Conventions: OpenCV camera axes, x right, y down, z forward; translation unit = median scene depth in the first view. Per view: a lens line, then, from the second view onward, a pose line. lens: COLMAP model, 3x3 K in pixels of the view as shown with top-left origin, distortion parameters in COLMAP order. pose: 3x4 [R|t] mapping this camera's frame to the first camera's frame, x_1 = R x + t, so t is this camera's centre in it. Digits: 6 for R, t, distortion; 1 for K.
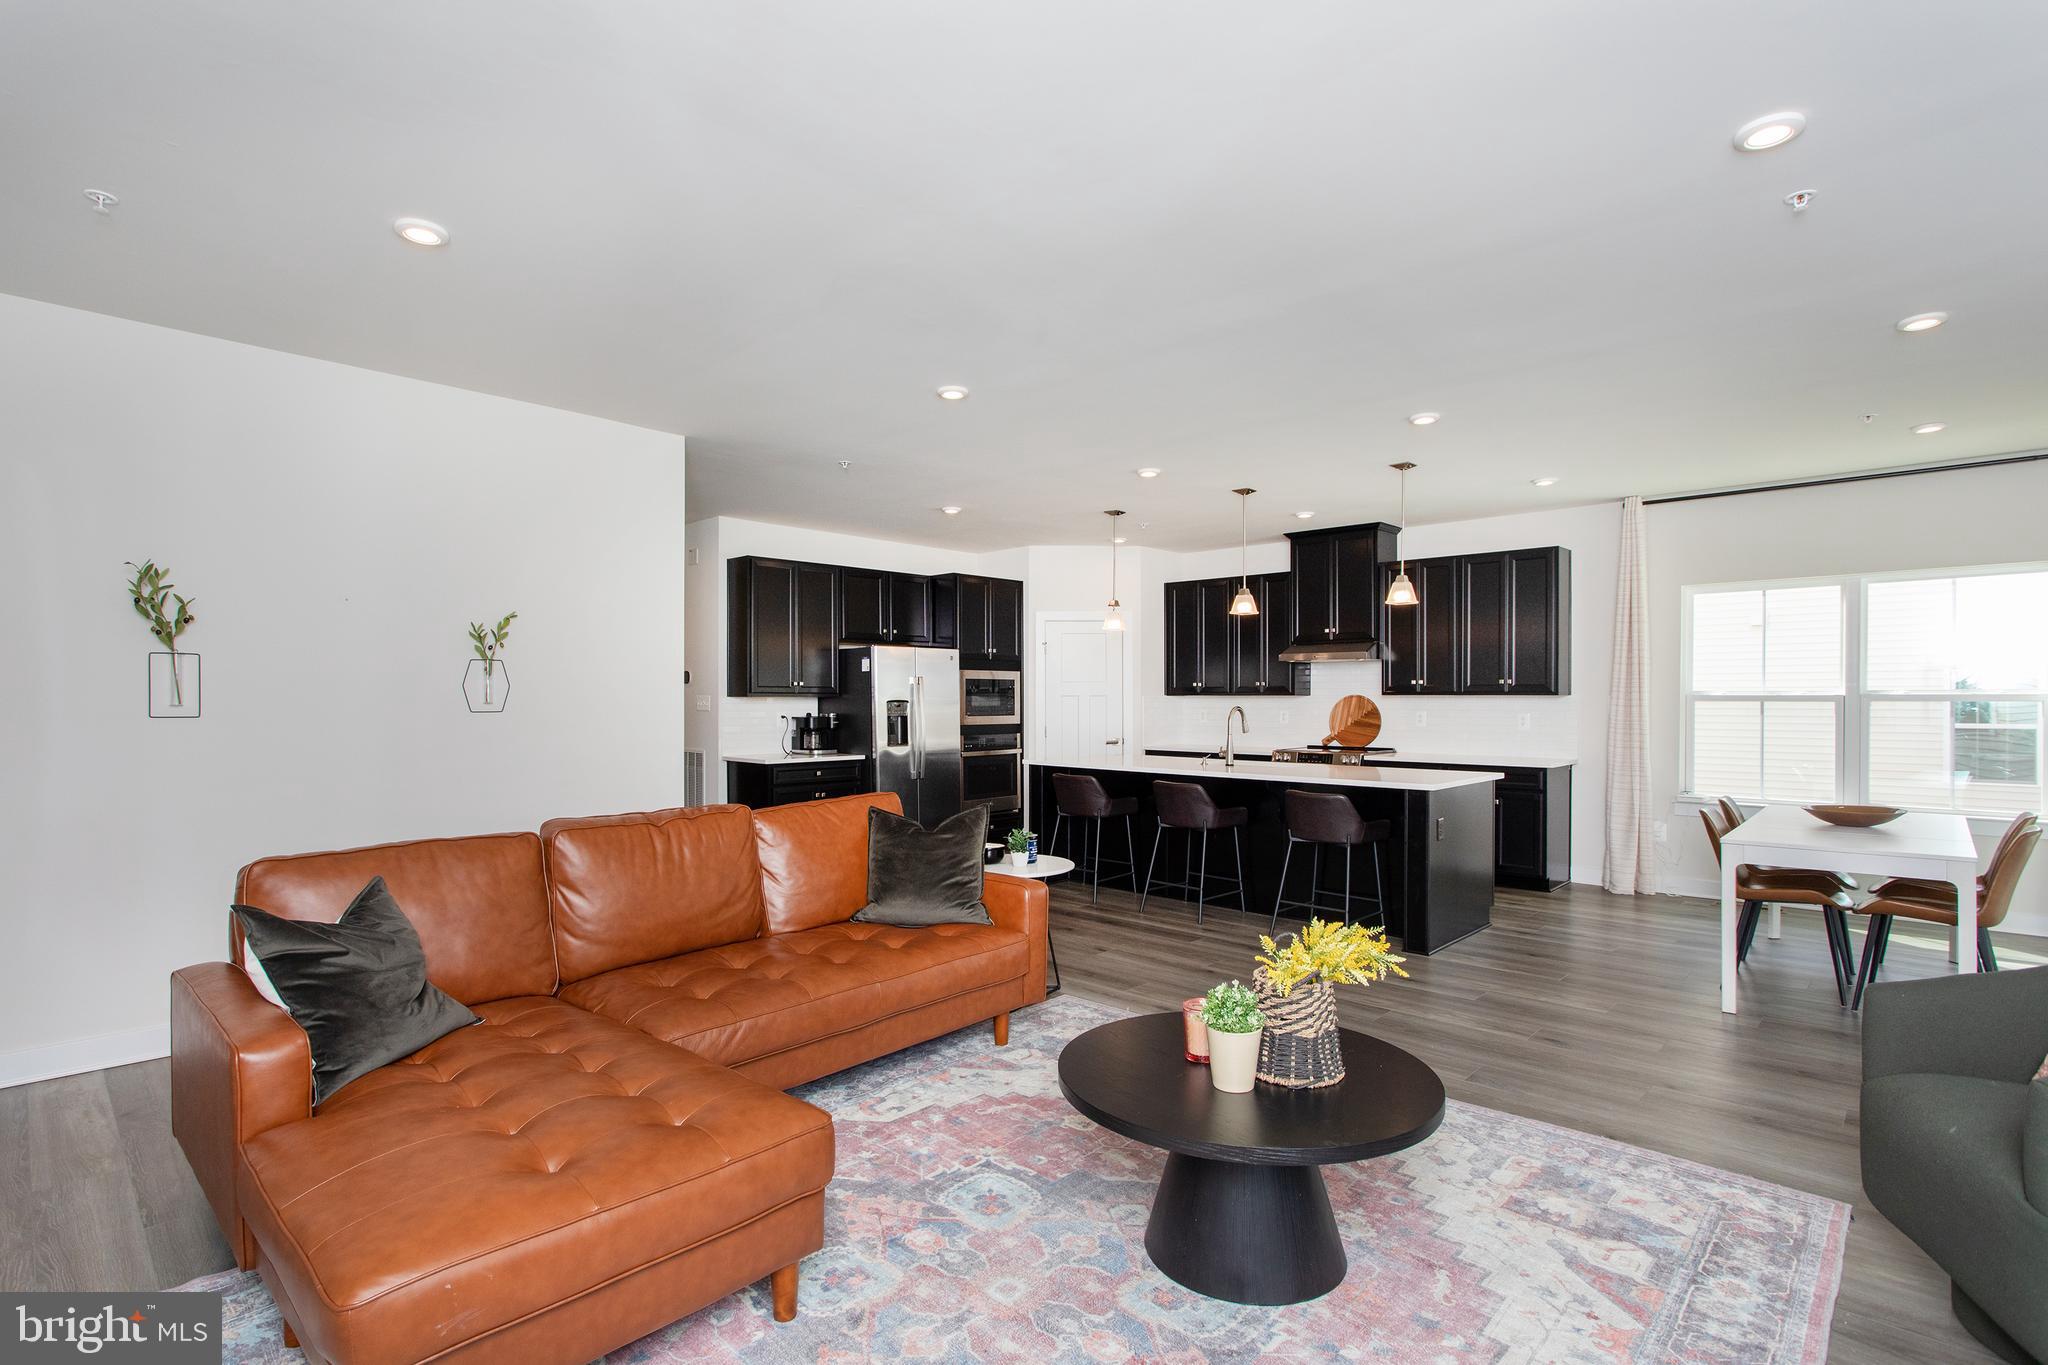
lens RADIAL K [[985.9, 0, 1007.1], [0, 985.9, 715.9], [0, 0, 1]] dist [-0.008153, 0.002711]
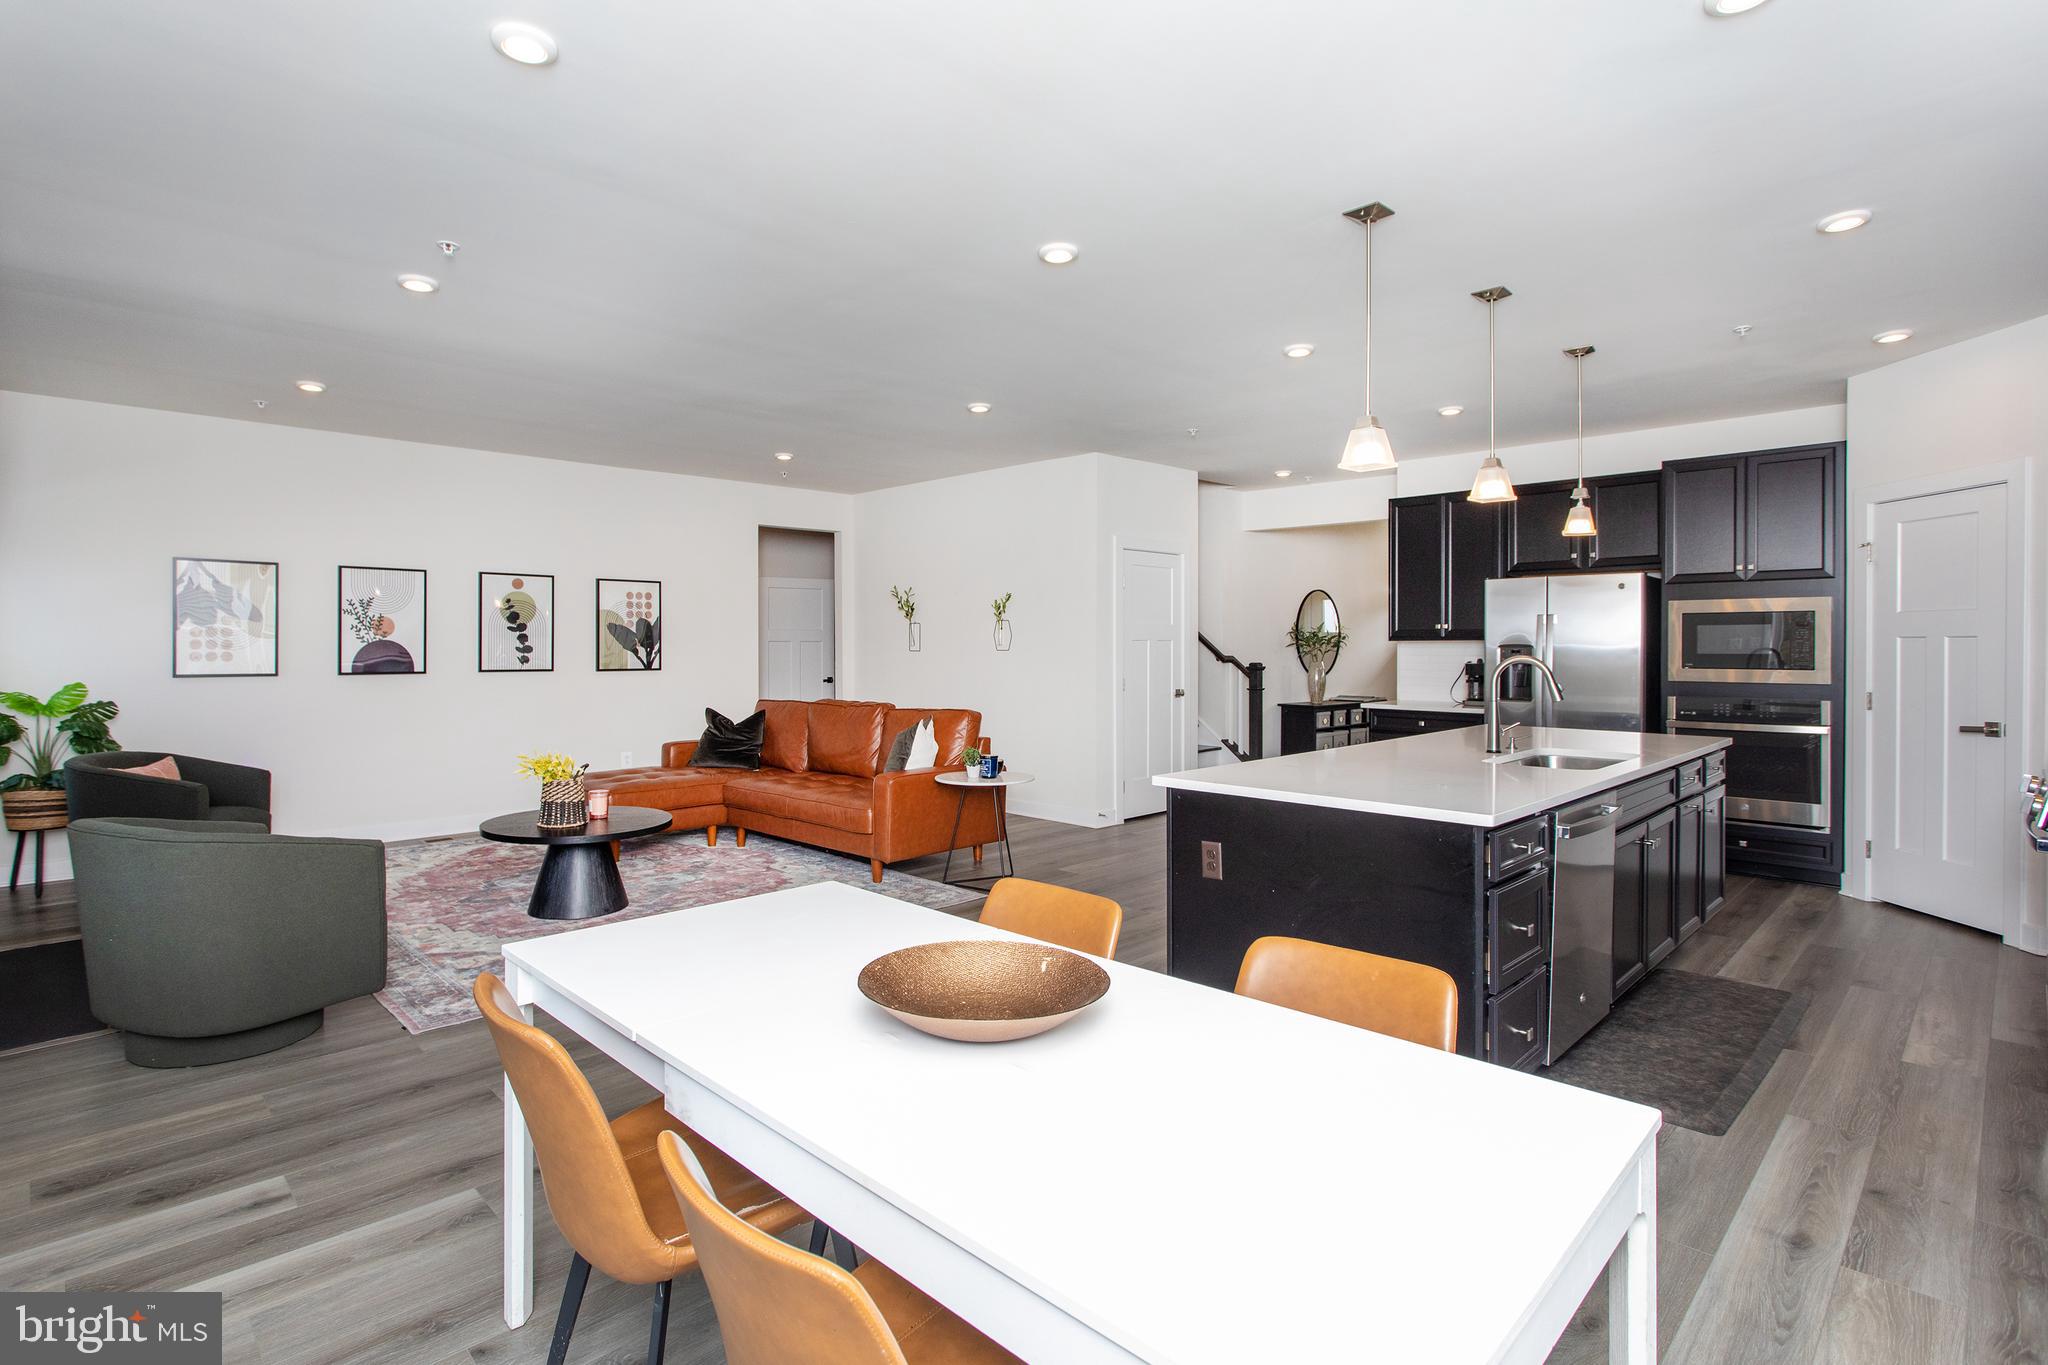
lens RADIAL K [[985.9, 0, 997.8], [0, 985.9, 660.3], [0, 0, 1]] dist [-0.008153, 0.002711]
pose [[-0.031657, 0.015075, -0.999385, 0.727914], [-0.017009, 0.999733, 0.015619, -0.008548], [0.999354, 0.017493, -0.031392, 0.620394]]
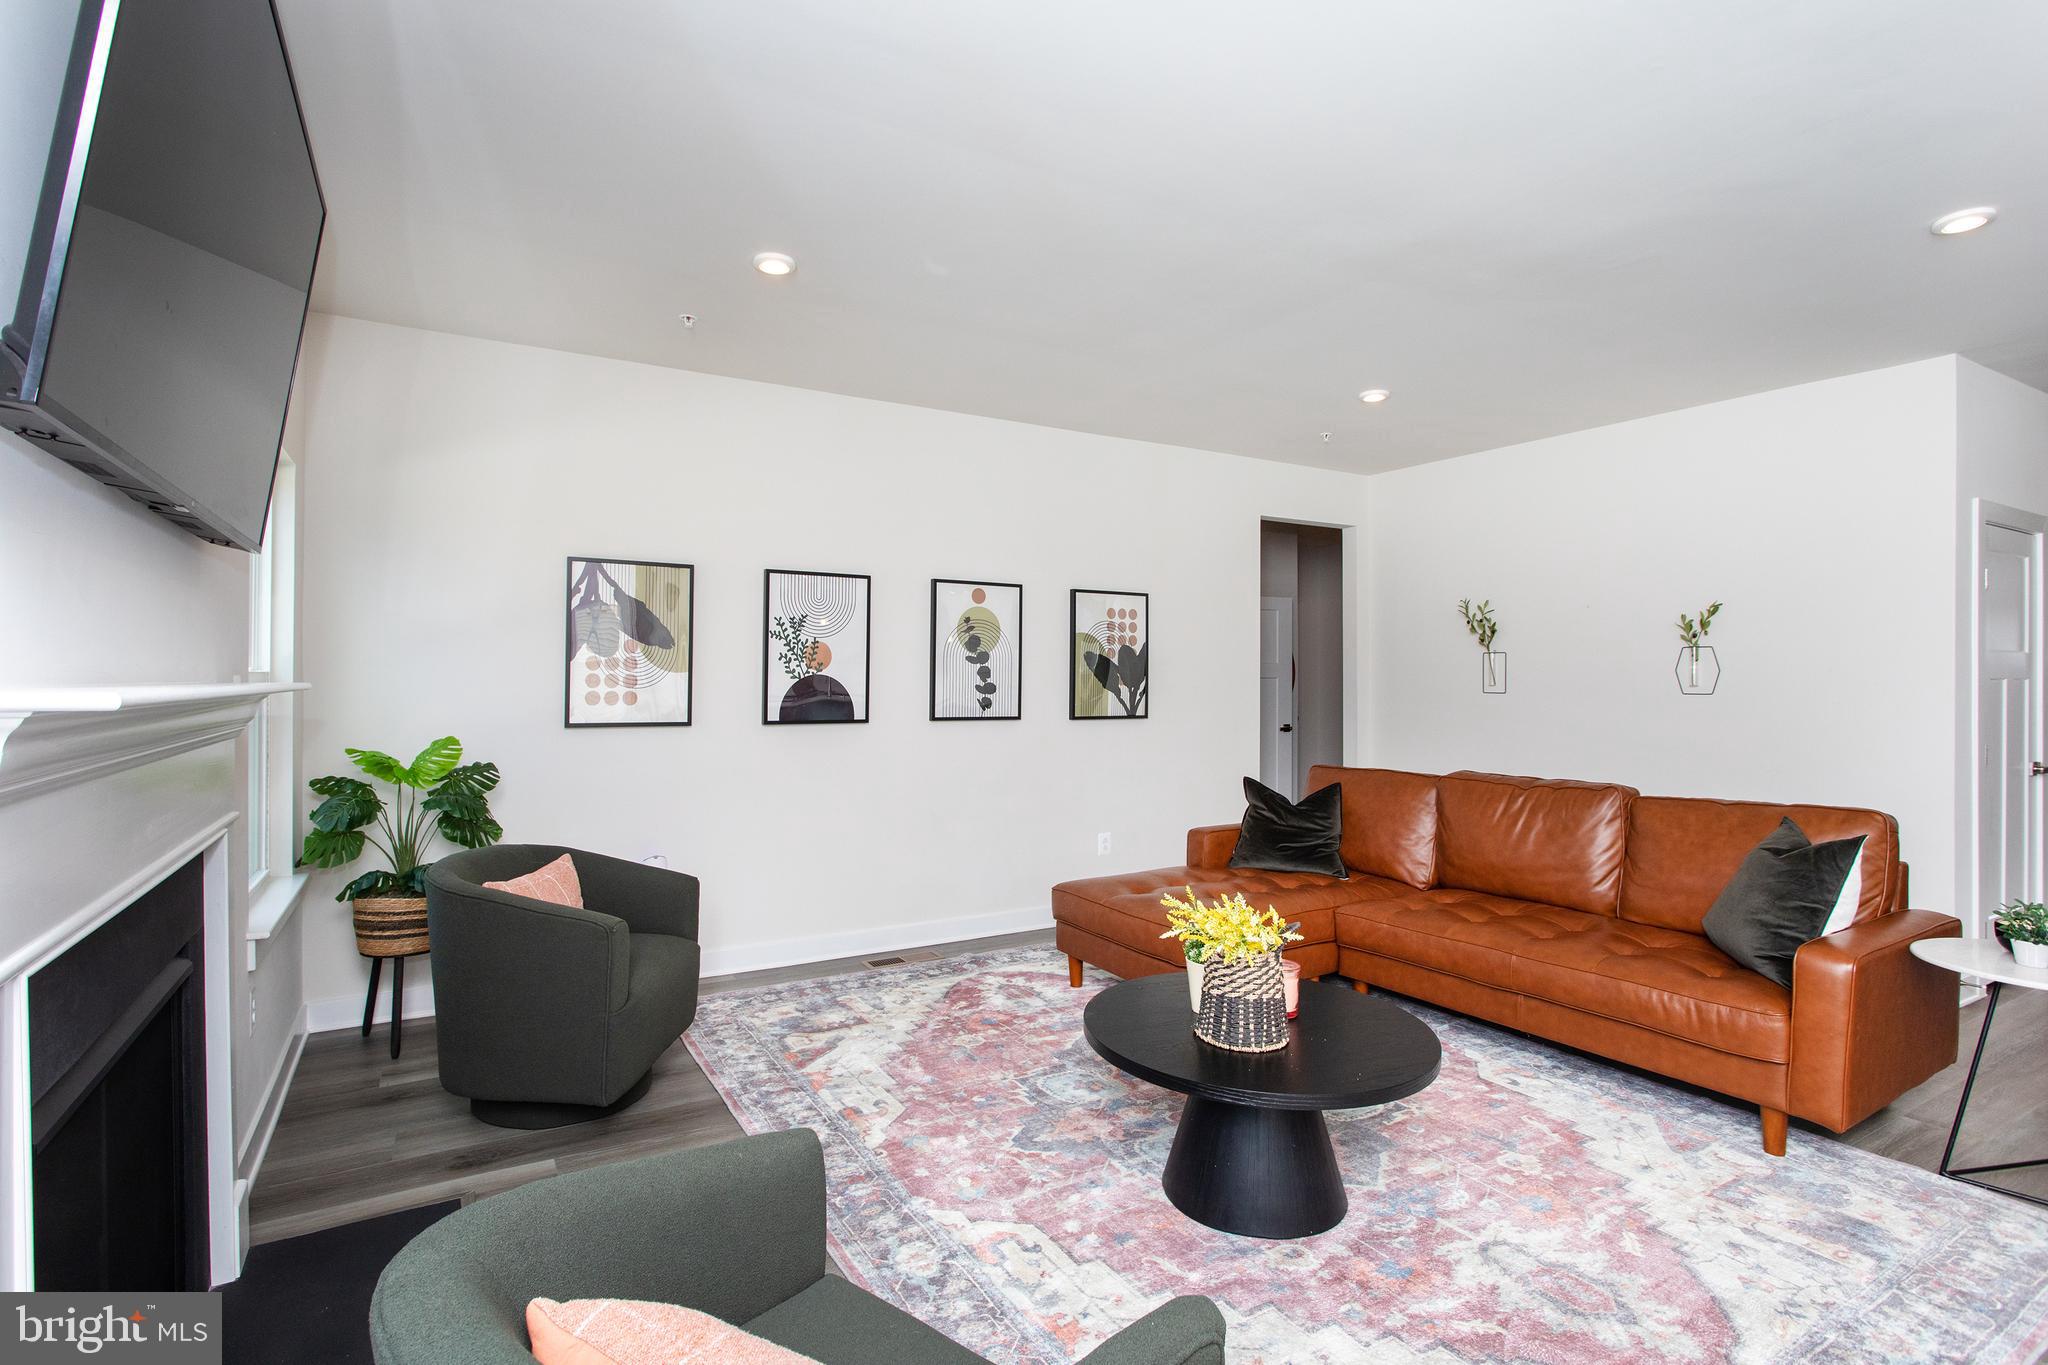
lens RADIAL K [[985.9, 0, 1020.7], [0, 985.9, 674.7], [0, 0, 1]] dist [-0.008153, 0.002711]
pose [[-0.260225, -0.007173, -0.965521, 0.432911], [-0.019566, 0.999806, -0.002154, -0.004962], [0.965350, 0.018331, -0.260315, 0.328175]]
